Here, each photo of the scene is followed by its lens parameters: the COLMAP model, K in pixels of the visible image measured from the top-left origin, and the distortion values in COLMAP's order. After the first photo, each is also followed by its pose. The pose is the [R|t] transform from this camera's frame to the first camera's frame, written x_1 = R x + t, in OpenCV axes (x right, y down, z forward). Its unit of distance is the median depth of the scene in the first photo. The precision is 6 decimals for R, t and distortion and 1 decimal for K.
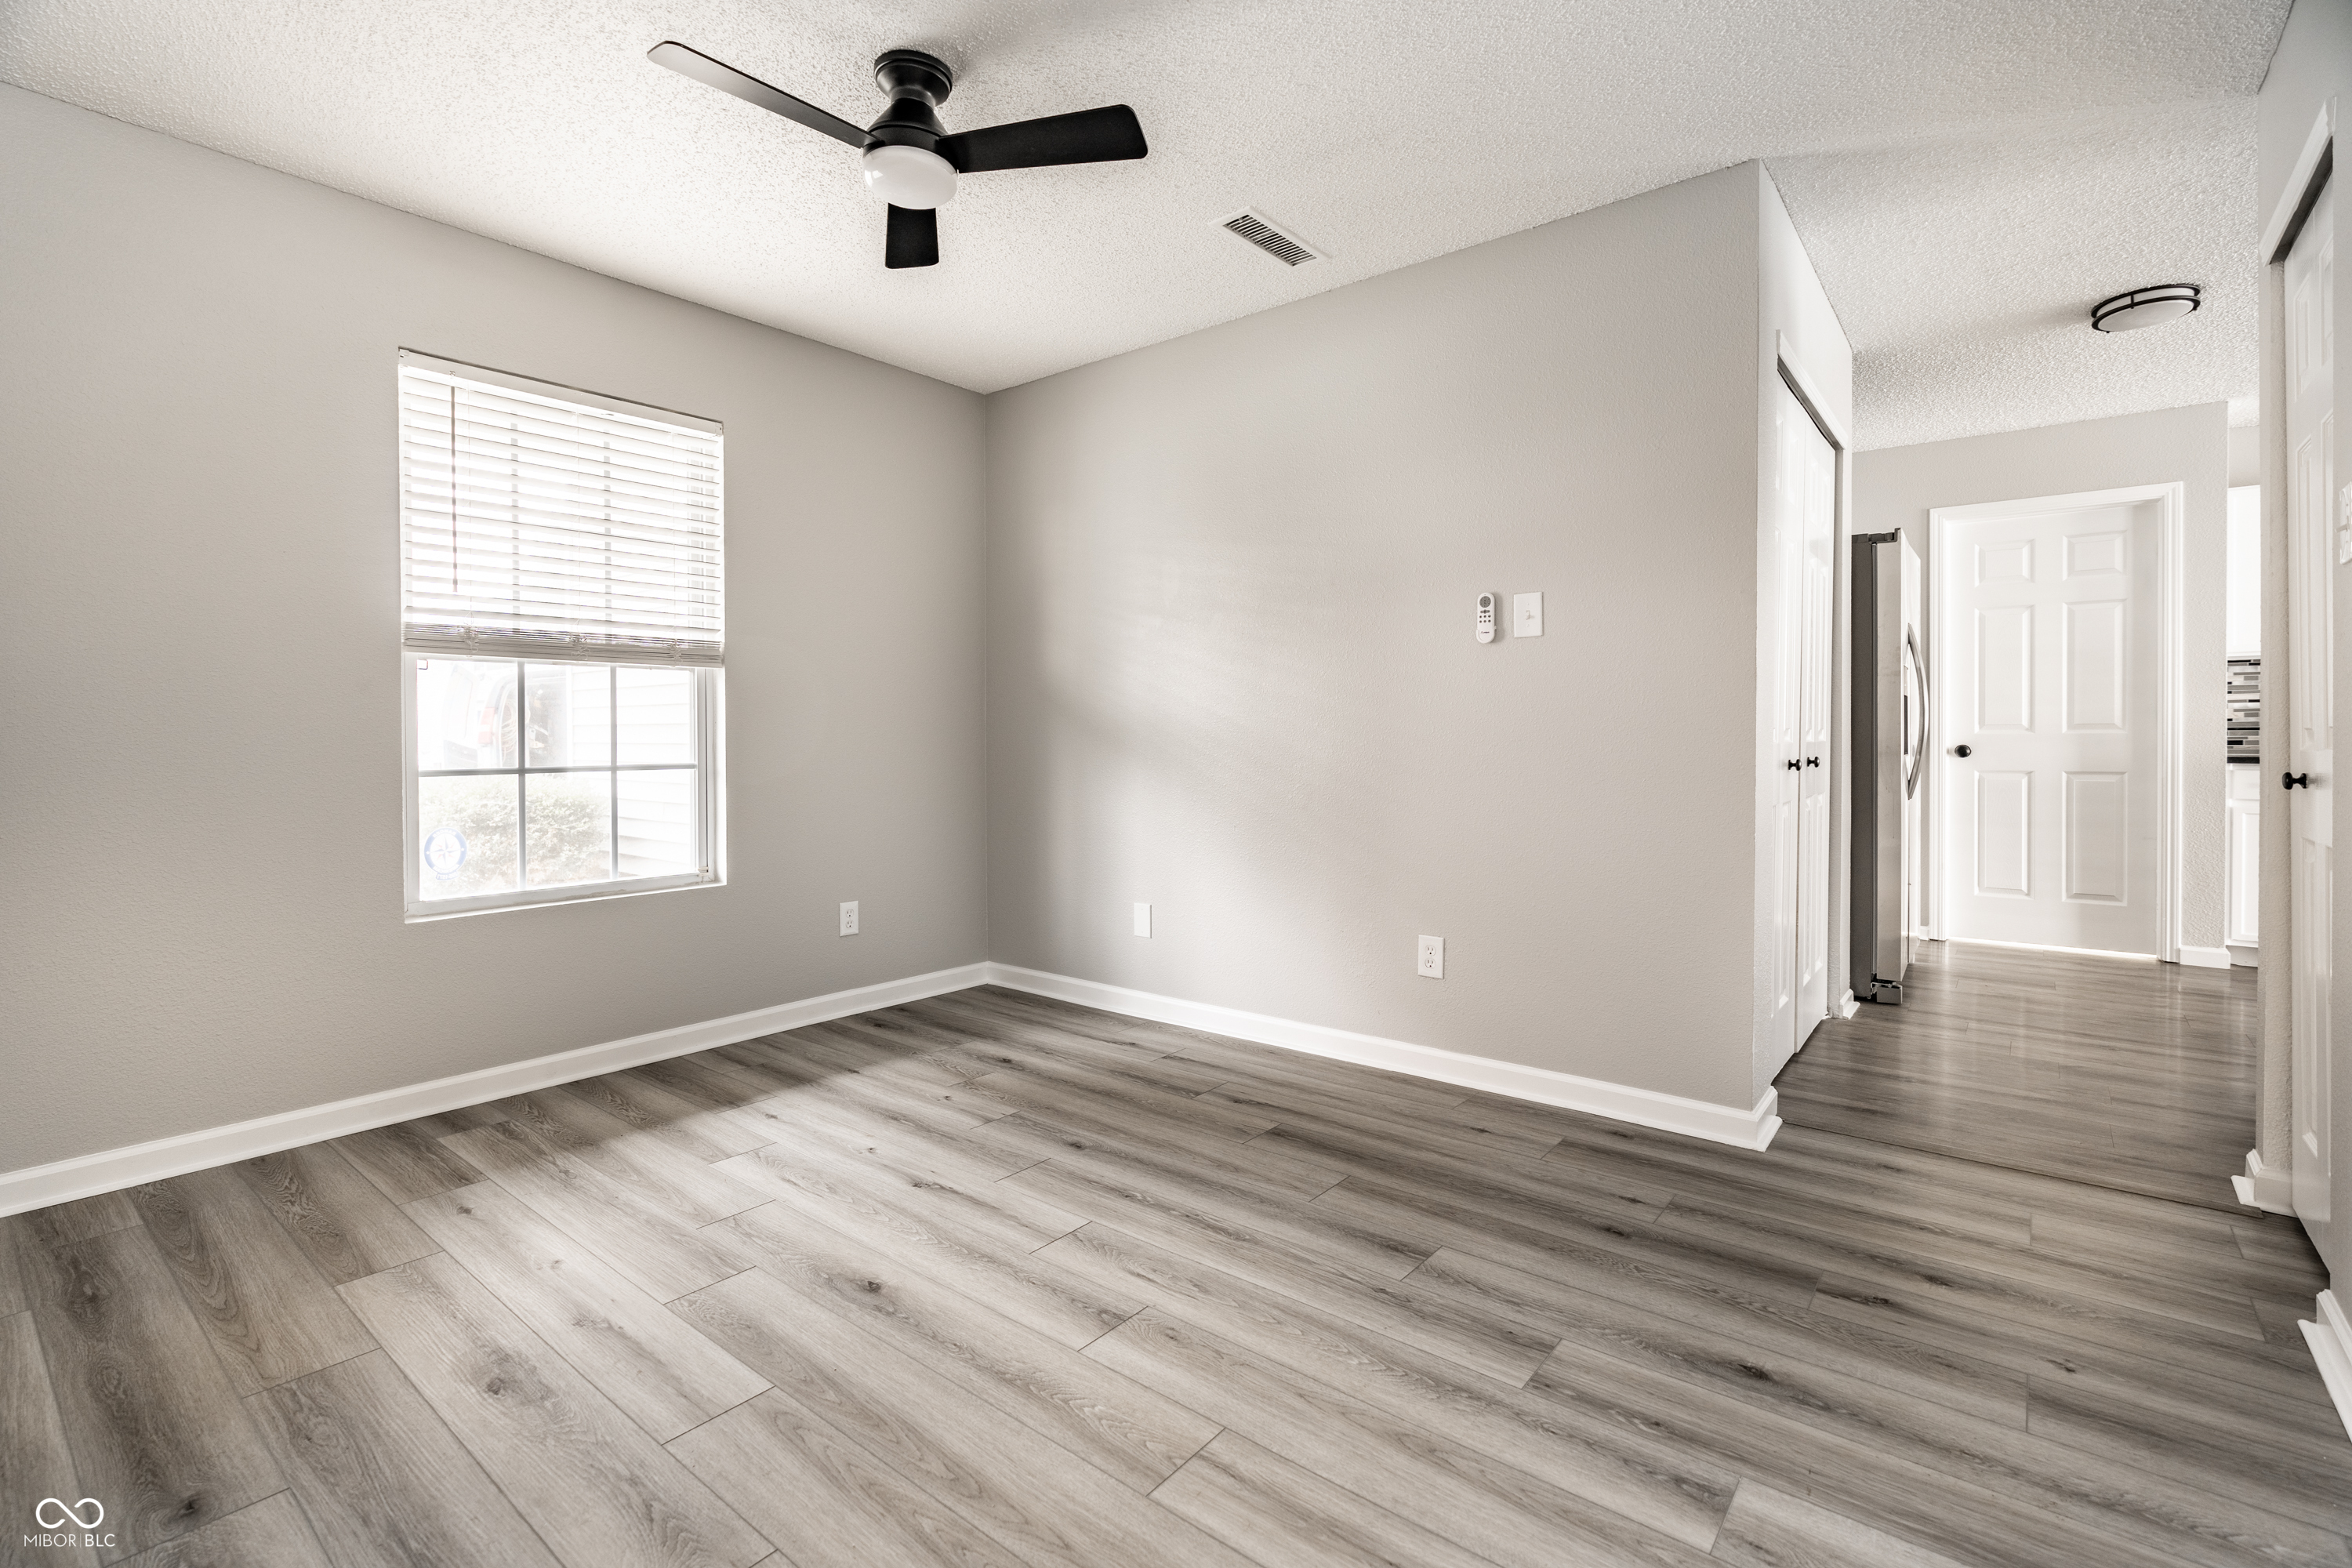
lens RADIAL K [[1054.6, 0, 1200.3], [0, 1054.6, 743.4], [0, 0, 1]] dist [-0.002391, -0.000246]
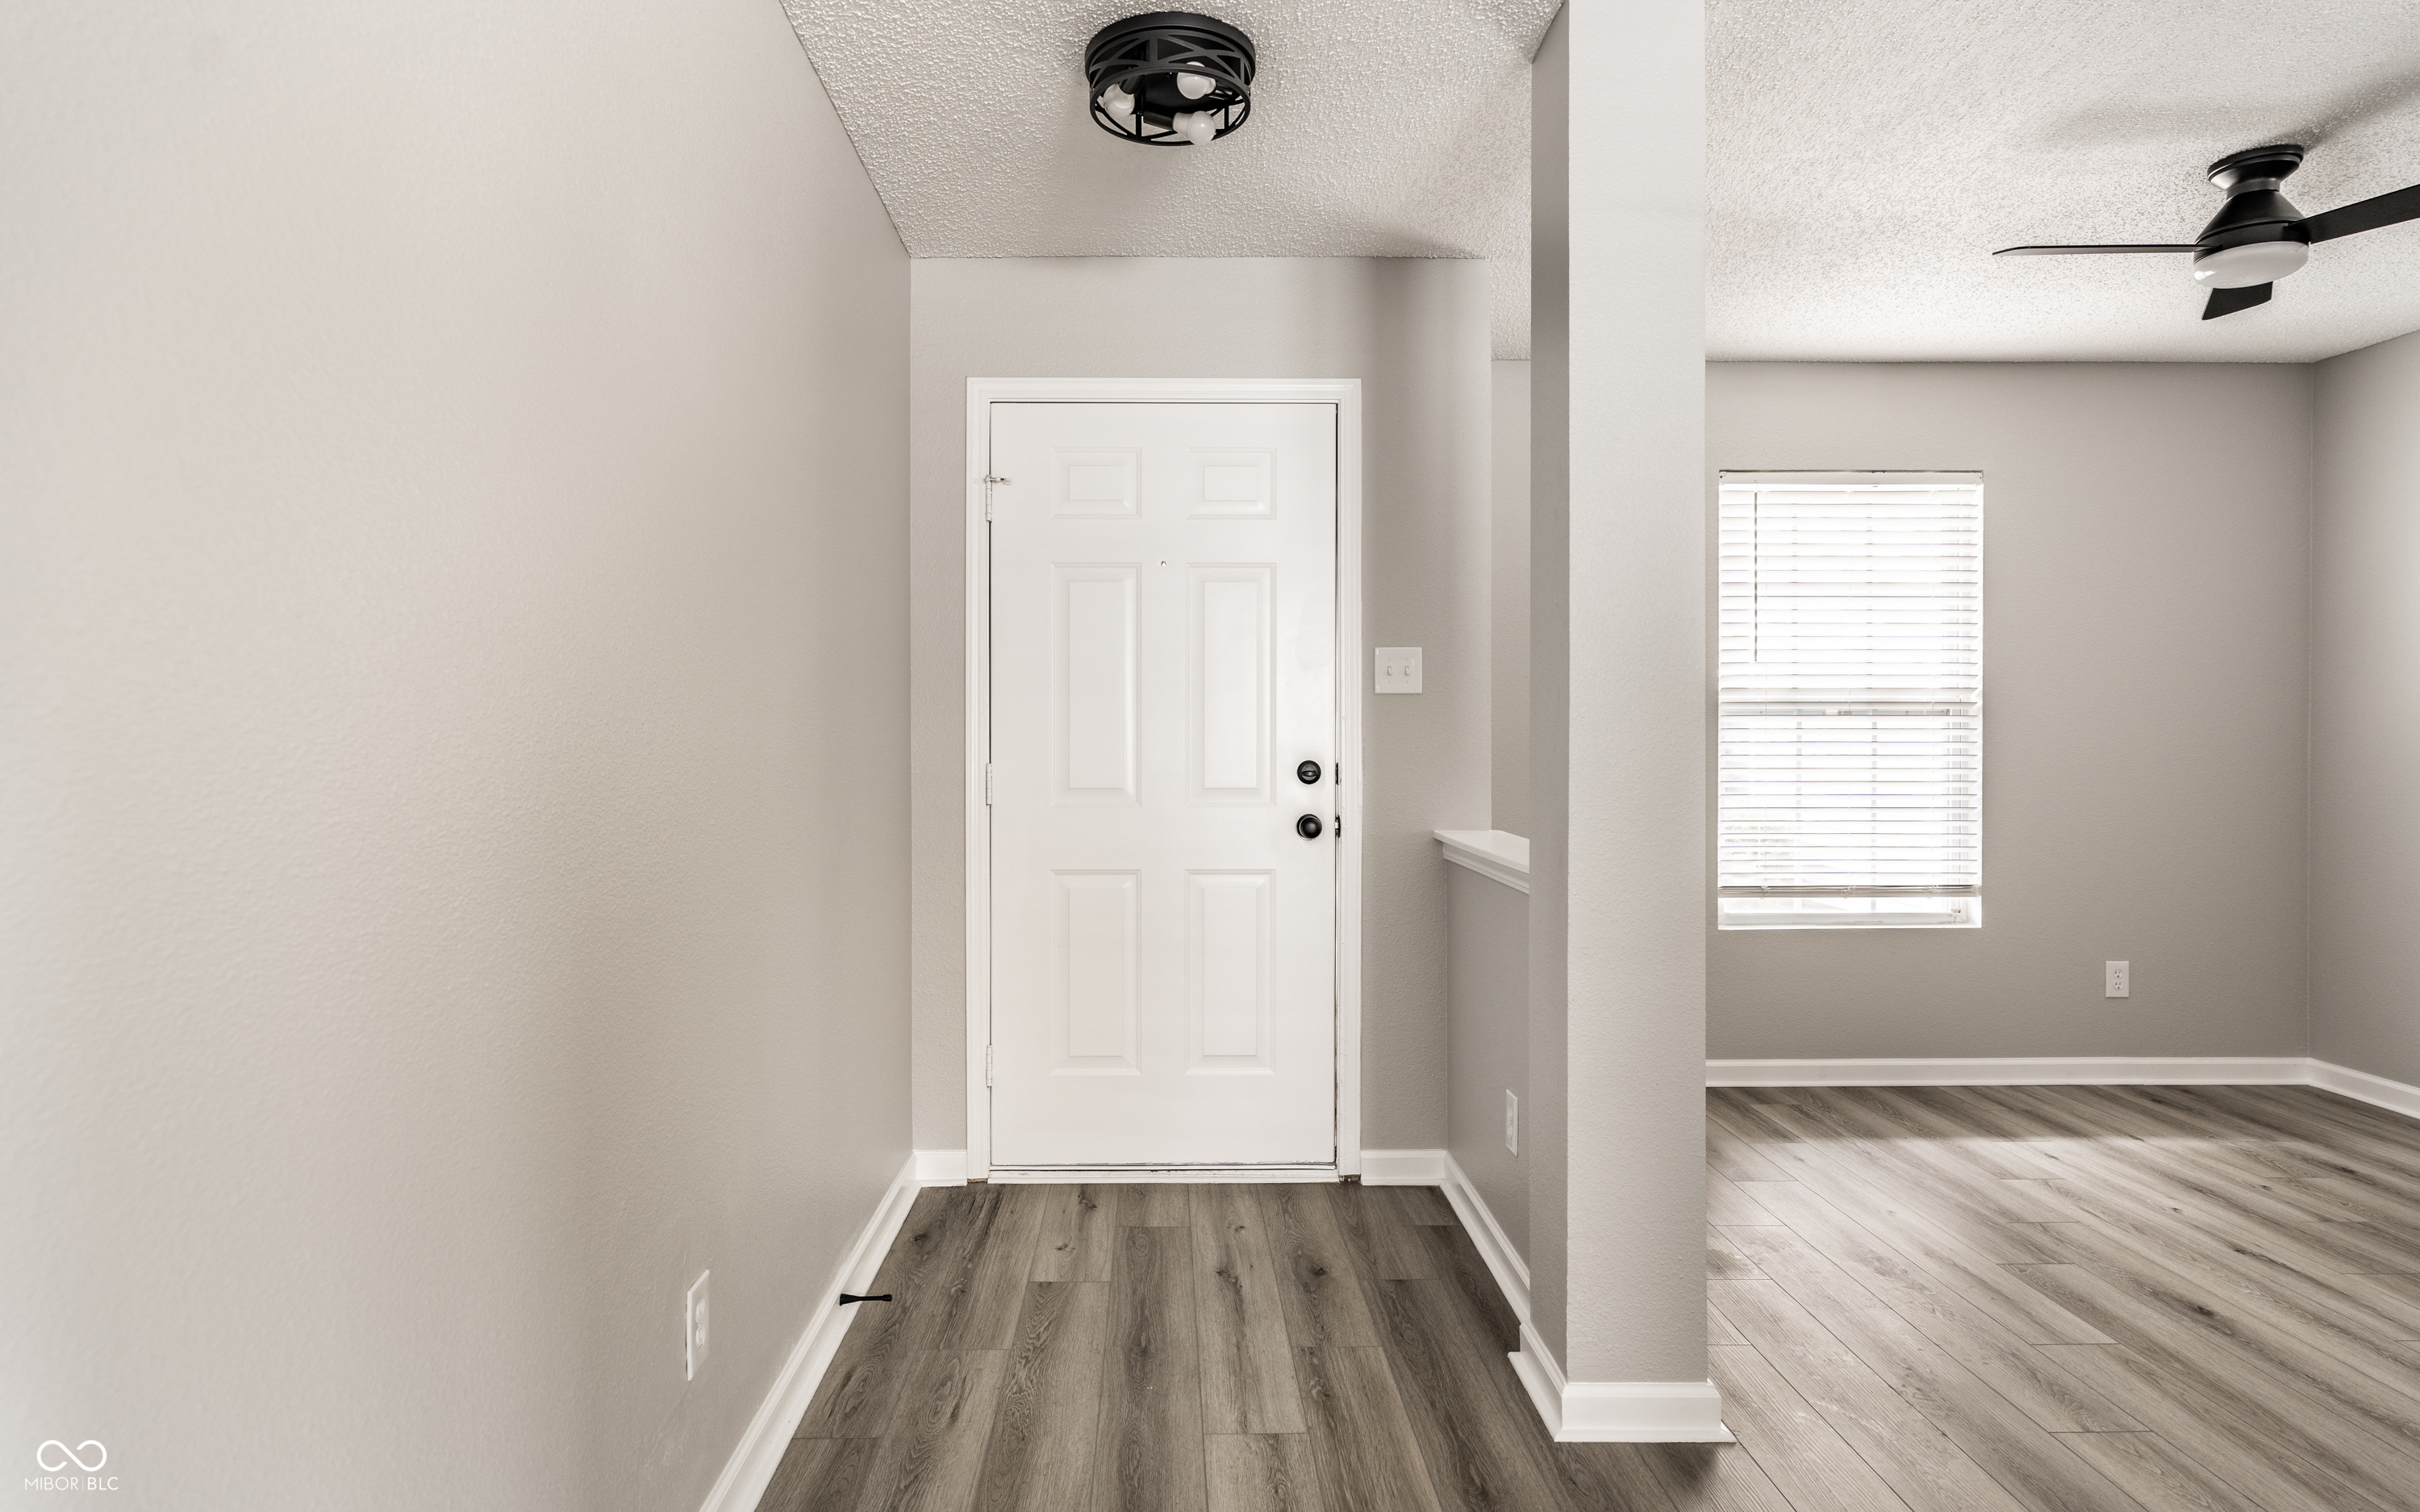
lens RADIAL K [[1281.2, 0, 1210.0], [0, 1281.2, 756.0], [0, 0, 1]] dist [0.001388, -0.000907]
pose [[0.631075, 0.008830, -0.775671, 0.053488], [-0.005282, 0.999961, 0.007086, -0.053094], [0.775704, -0.000374, 0.631097, -0.522523]]
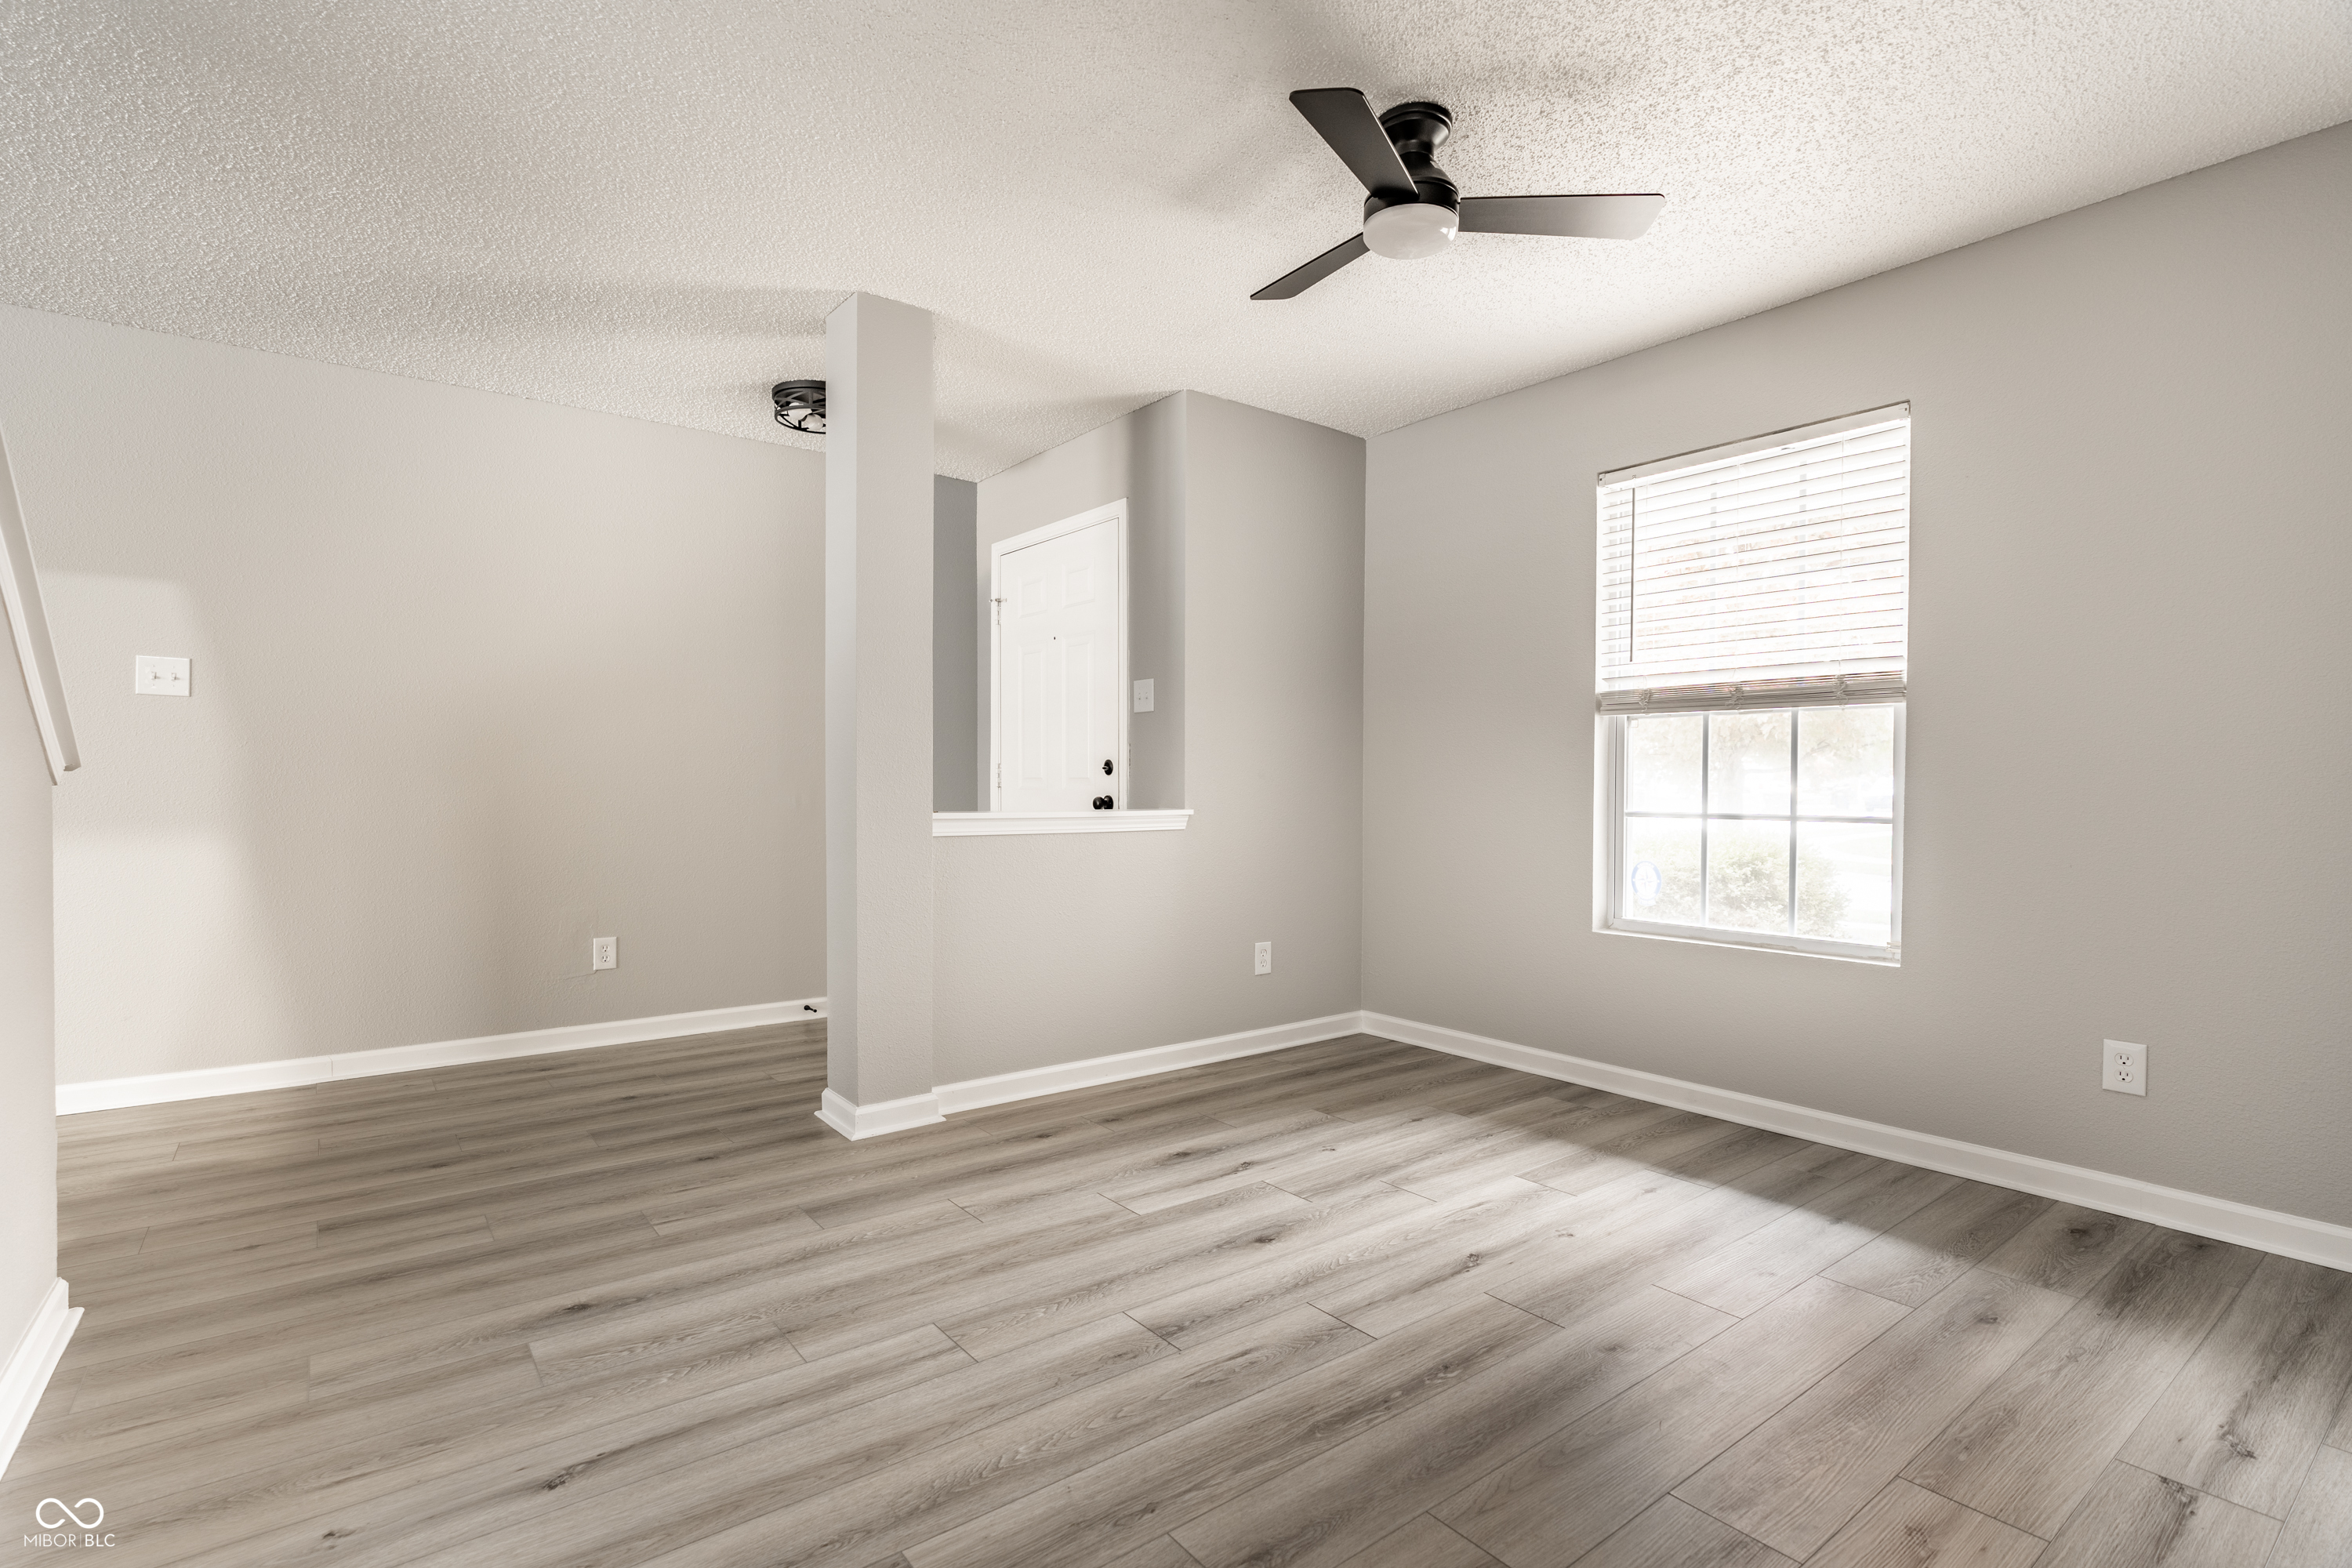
lens RADIAL K [[1103.9, 0, 1176.0], [0, 1103.9, 784.0], [0, 0, 1]] dist [-0.000853, -0.000382]
pose [[-0.236613, 0.004682, -0.971593, 0.765786], [-0.009485, 0.999930, 0.007128, -0.012492], [0.971558, 0.010902, -0.236552, 0.972887]]
